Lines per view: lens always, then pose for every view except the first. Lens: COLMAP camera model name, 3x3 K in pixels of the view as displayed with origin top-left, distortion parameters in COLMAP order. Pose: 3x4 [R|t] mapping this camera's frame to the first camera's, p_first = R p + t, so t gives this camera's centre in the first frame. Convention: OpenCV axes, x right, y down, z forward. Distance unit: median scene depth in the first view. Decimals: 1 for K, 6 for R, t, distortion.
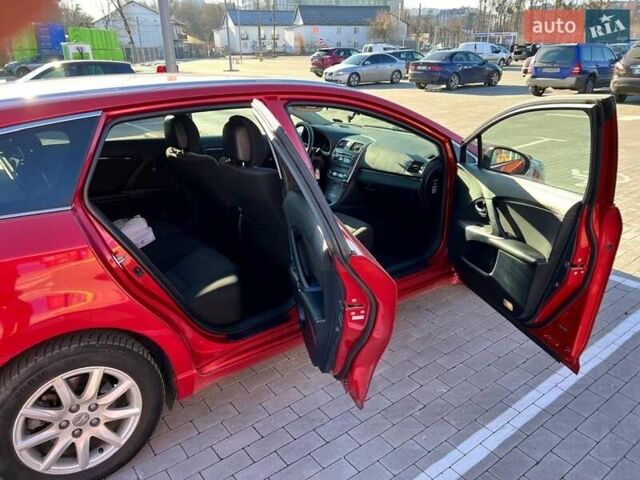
lens RADIAL K [[503.5, 0, 320.0], [0, 503.5, 240.0], [0, 0, 1]] dist [-0.002829, -0.002669]
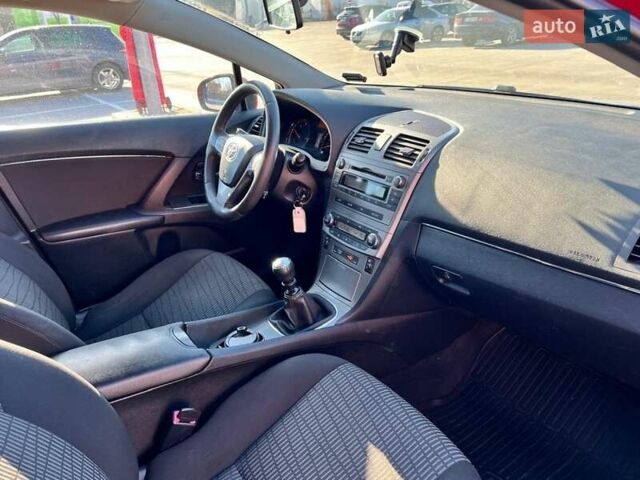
lens RADIAL K [[515.2, 0, 295.3], [0, 515.2, 237.6], [0, 0, 1]] dist [0.008419, 0.000031]
pose [[0.994113, -0.006021, -0.108183, 0.032804], [0.010625, 0.999060, 0.042029, -0.127338], [0.107828, -0.042931, 0.993242, 0.585623]]
